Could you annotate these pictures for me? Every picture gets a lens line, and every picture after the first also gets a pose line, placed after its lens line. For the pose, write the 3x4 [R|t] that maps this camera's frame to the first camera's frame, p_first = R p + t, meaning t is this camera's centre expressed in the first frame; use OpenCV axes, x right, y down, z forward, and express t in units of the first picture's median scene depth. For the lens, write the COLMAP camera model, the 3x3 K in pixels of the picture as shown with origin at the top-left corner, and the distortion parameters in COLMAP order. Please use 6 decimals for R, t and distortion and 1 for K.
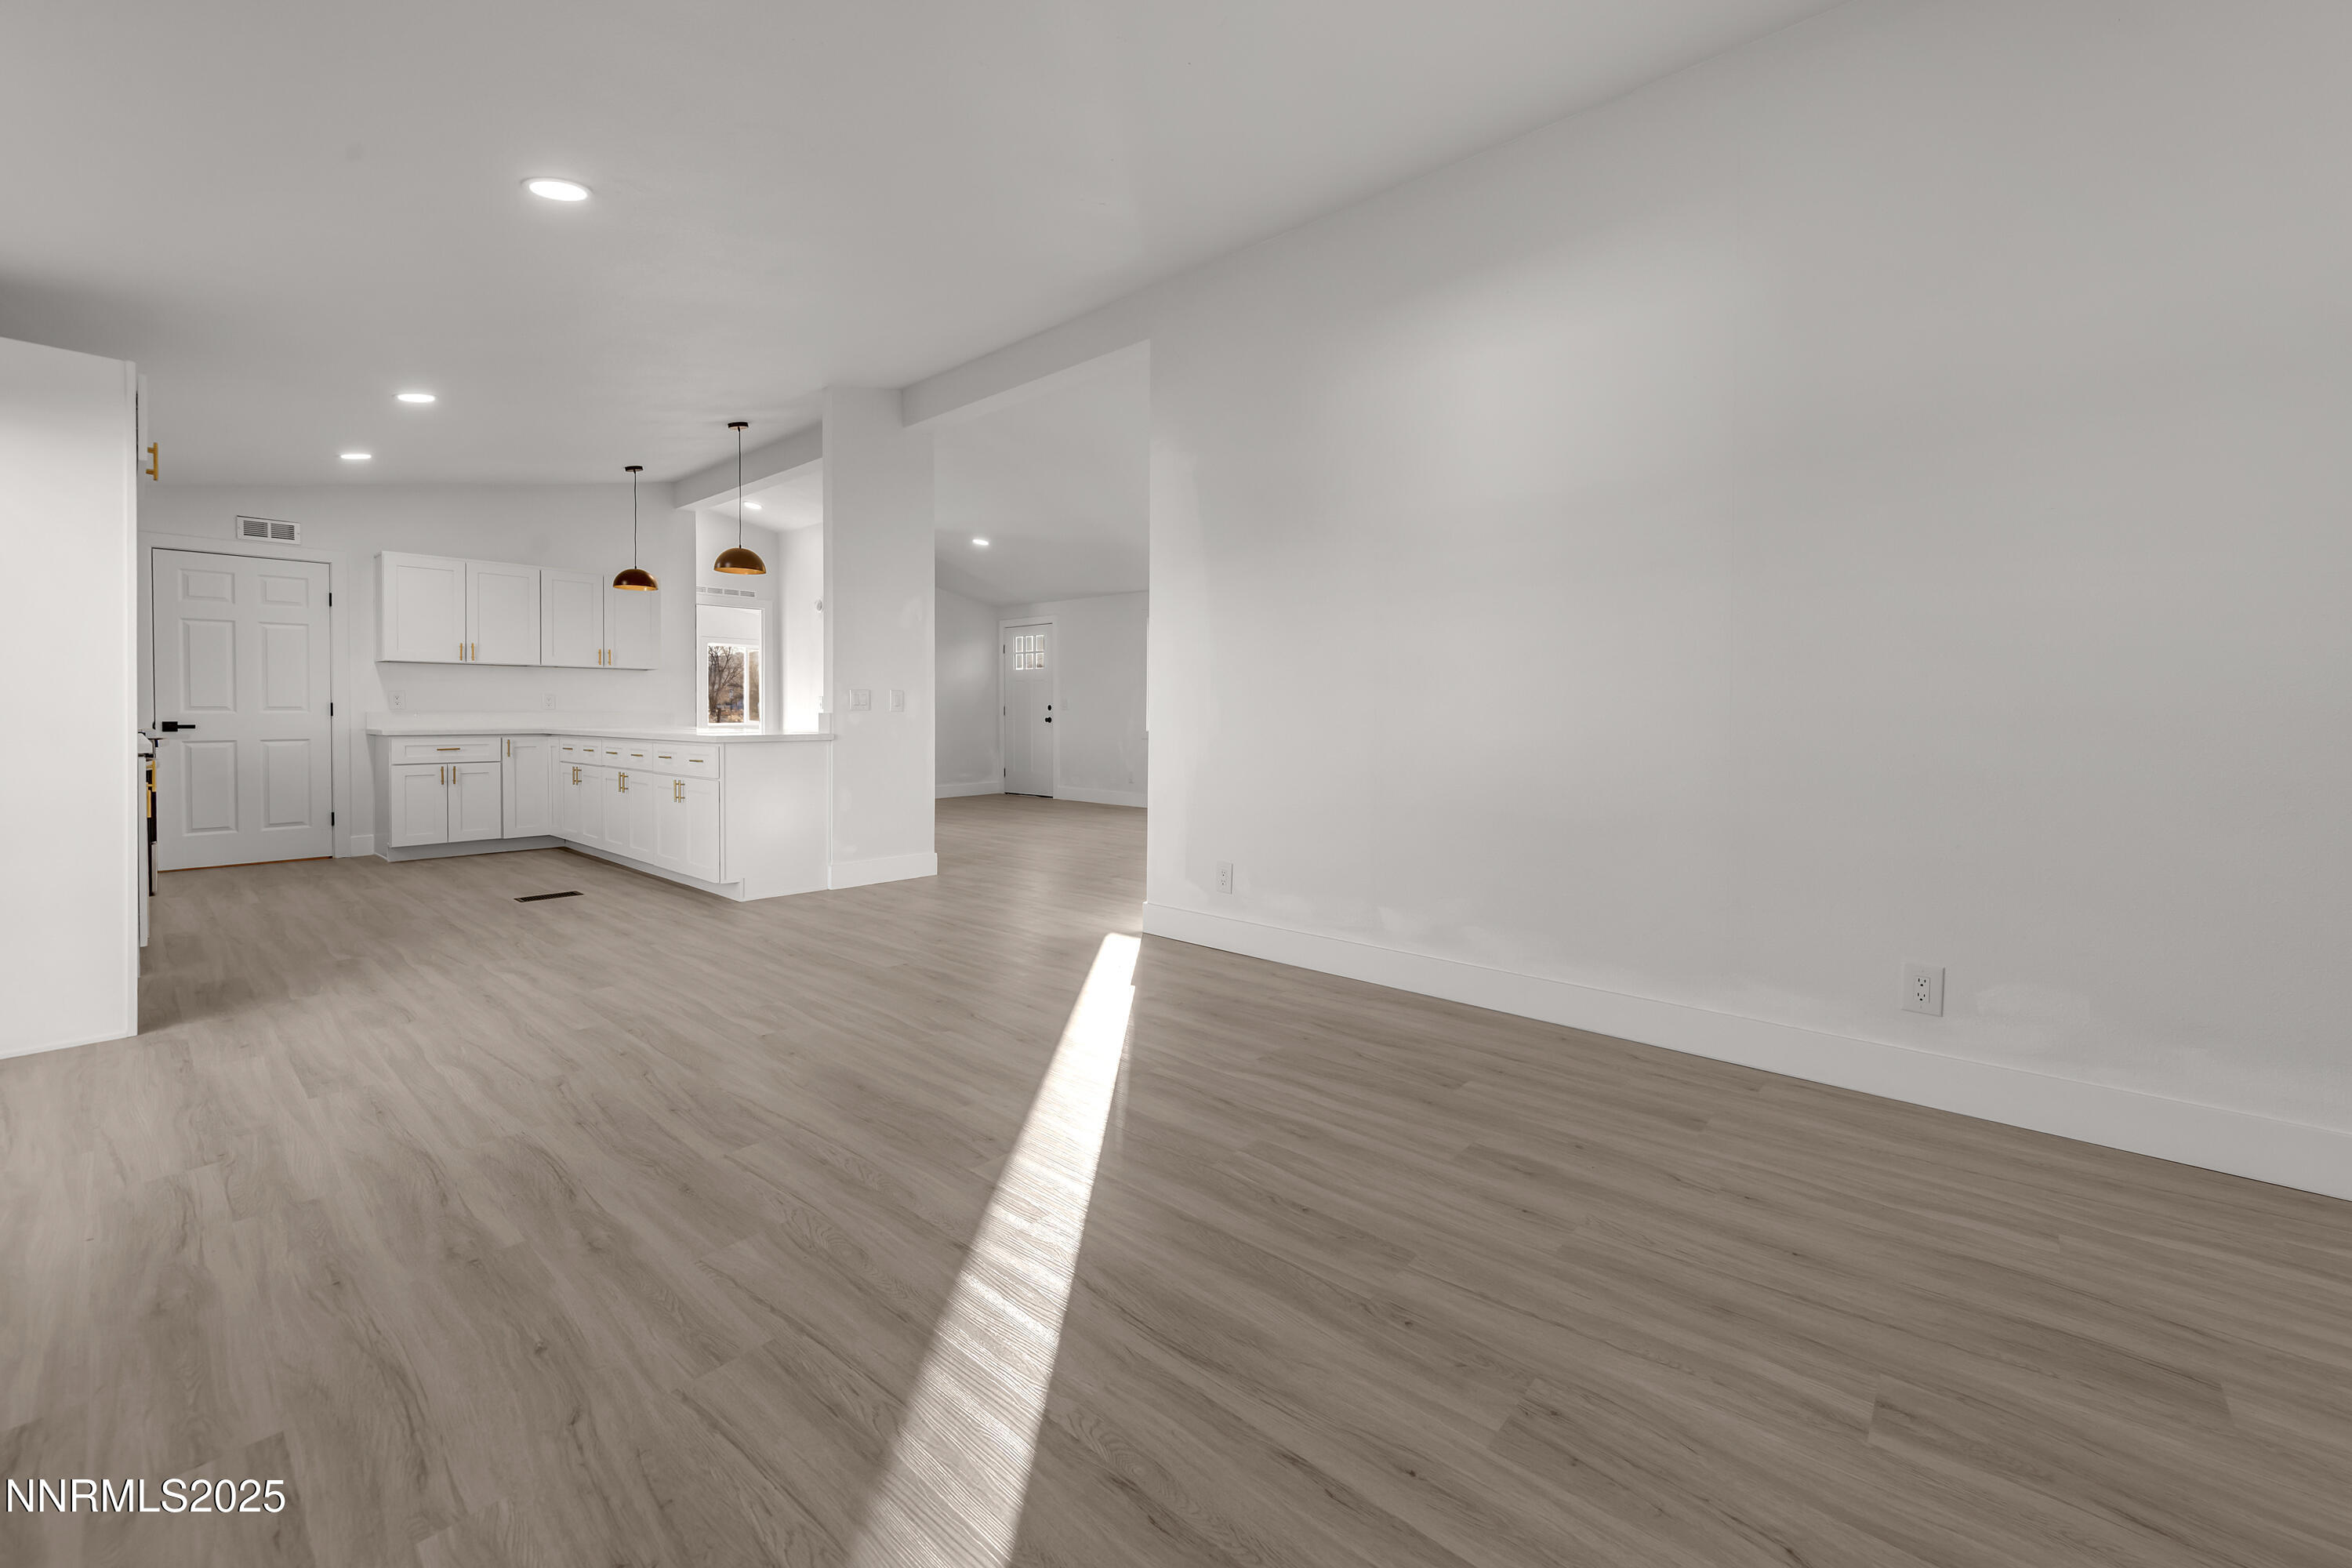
lens RADIAL K [[941.2, 0, 1207.4], [0, 941.2, 719.3], [0, 0, 1]] dist [0.003541, 0.000945]
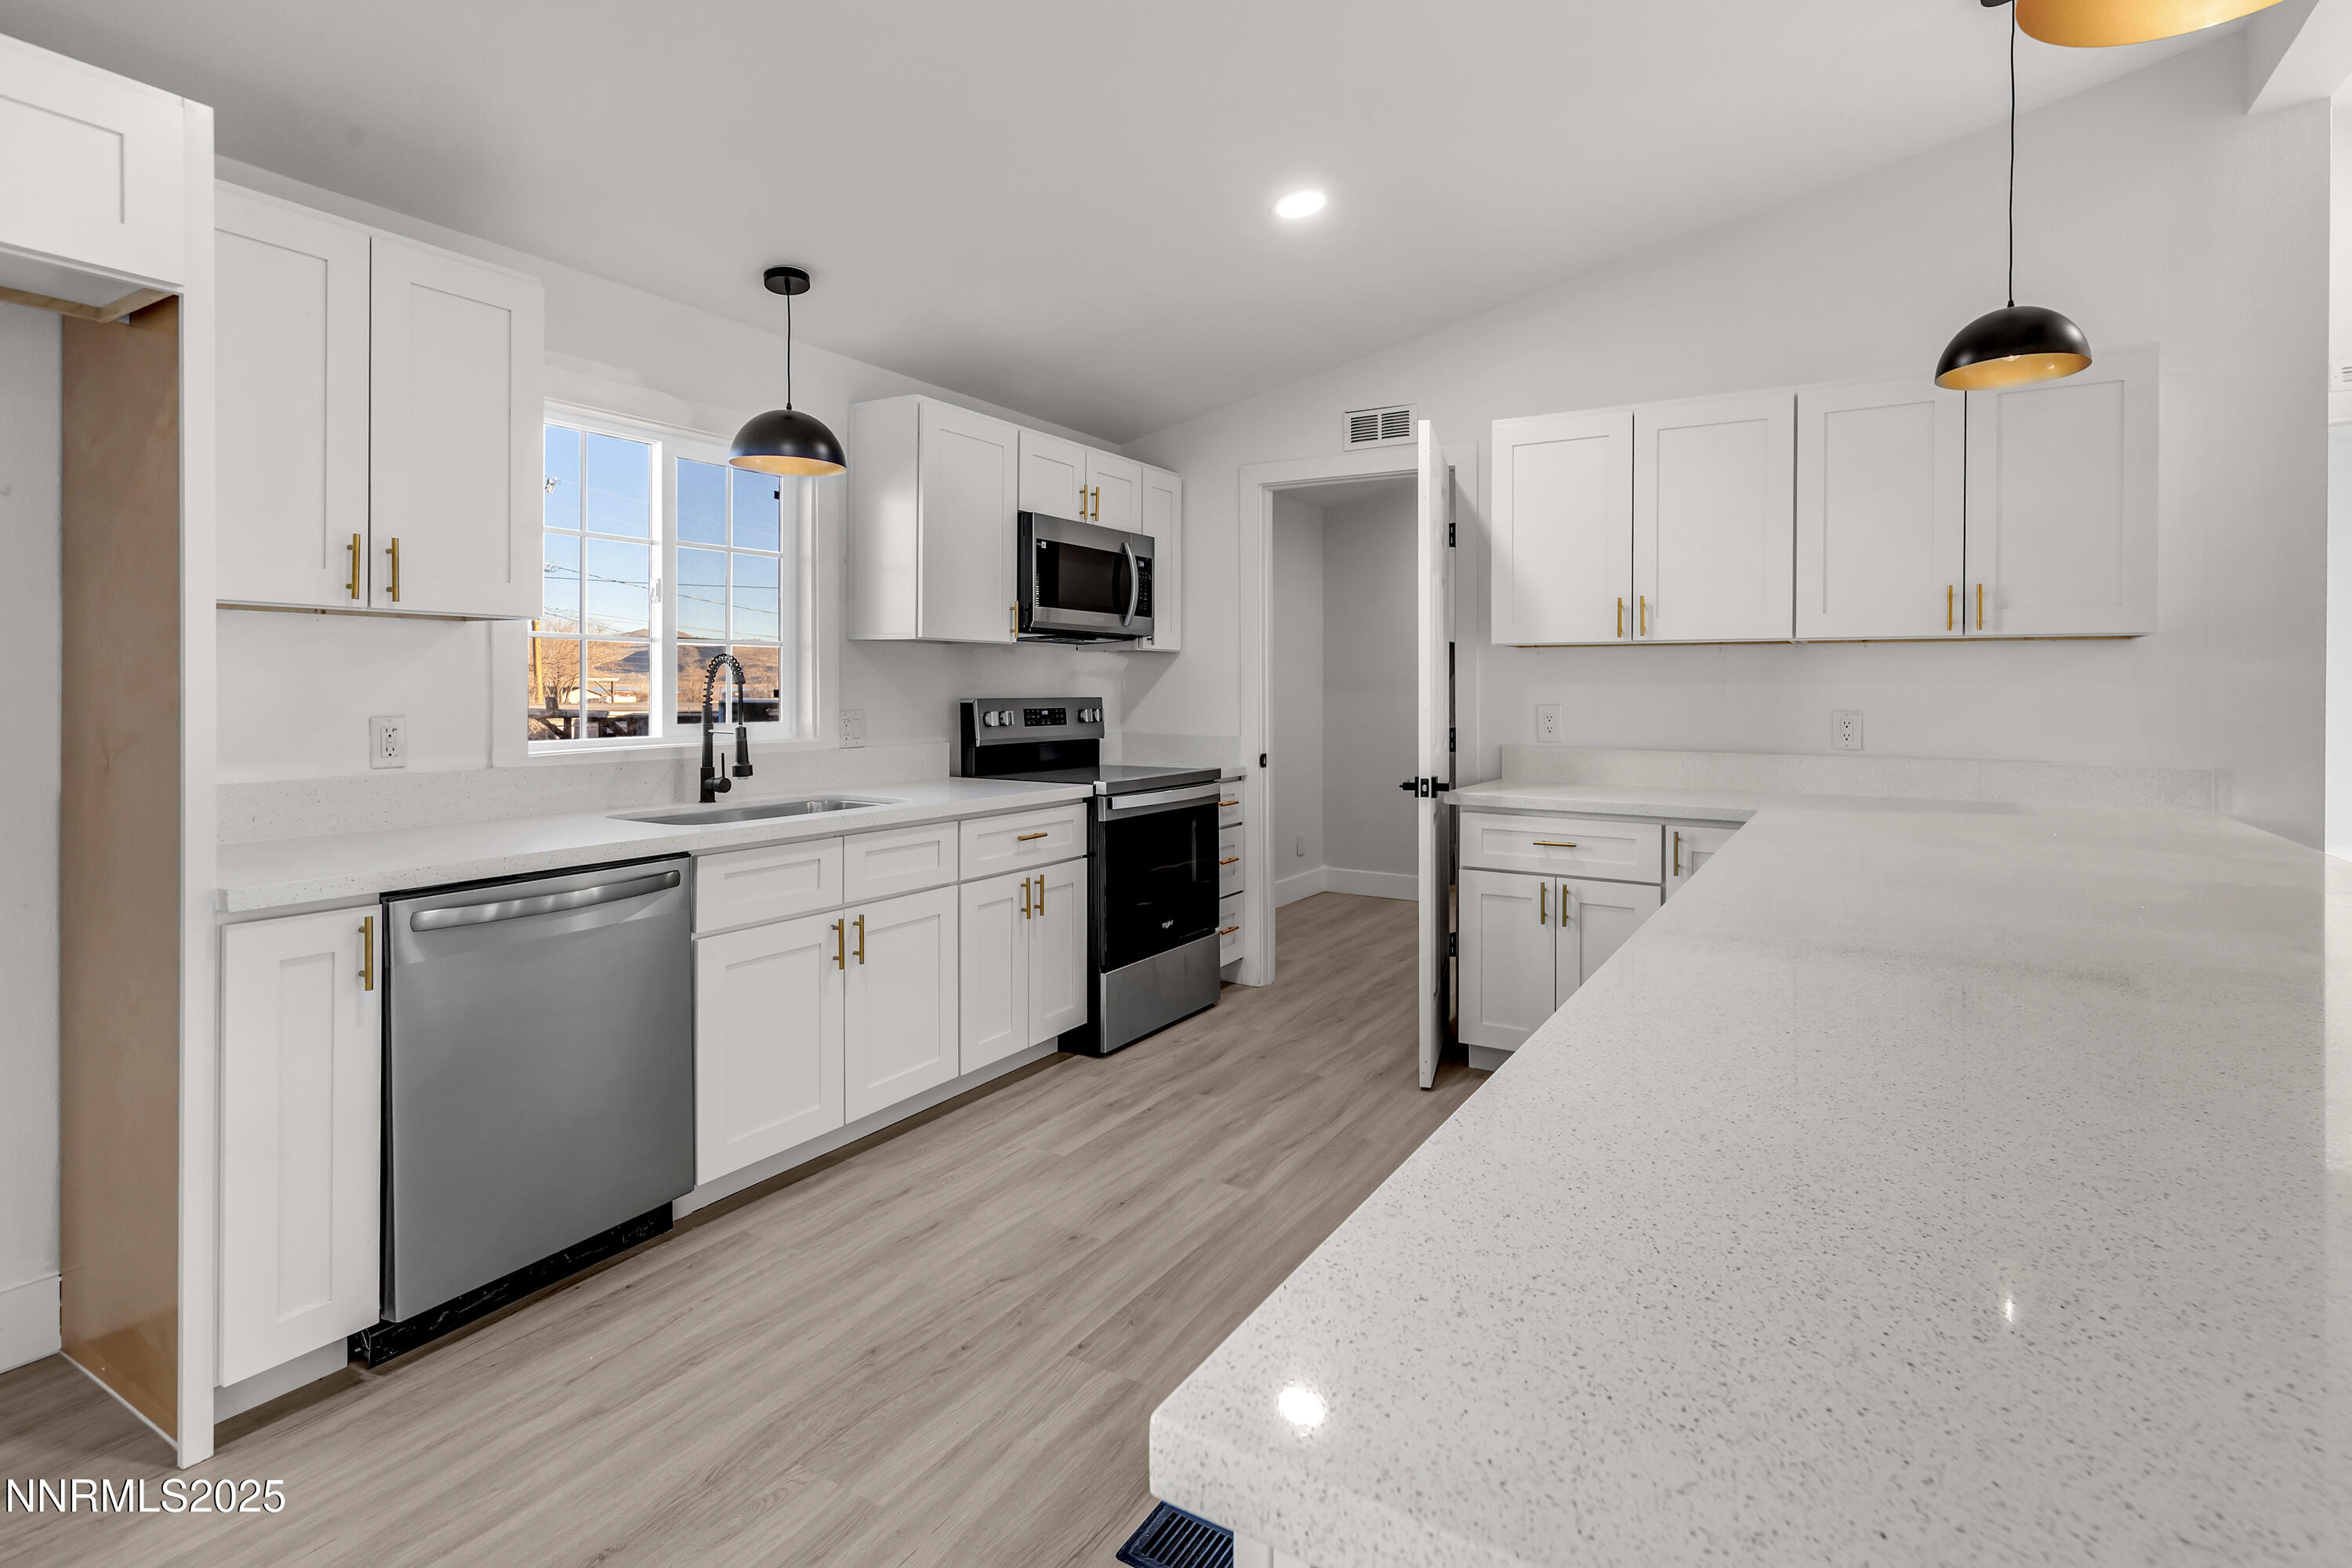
lens RADIAL K [[1129.9, 0, 1199.7], [0, 1129.9, 695.1], [0, 0, 1]] dist [0.002603, -0.001648]
pose [[0.173478, 0.005882, -0.984820, -0.800003], [-0.014593, 0.999888, 0.003401, -0.089198], [0.984730, 0.013782, 0.173544, 1.861812]]
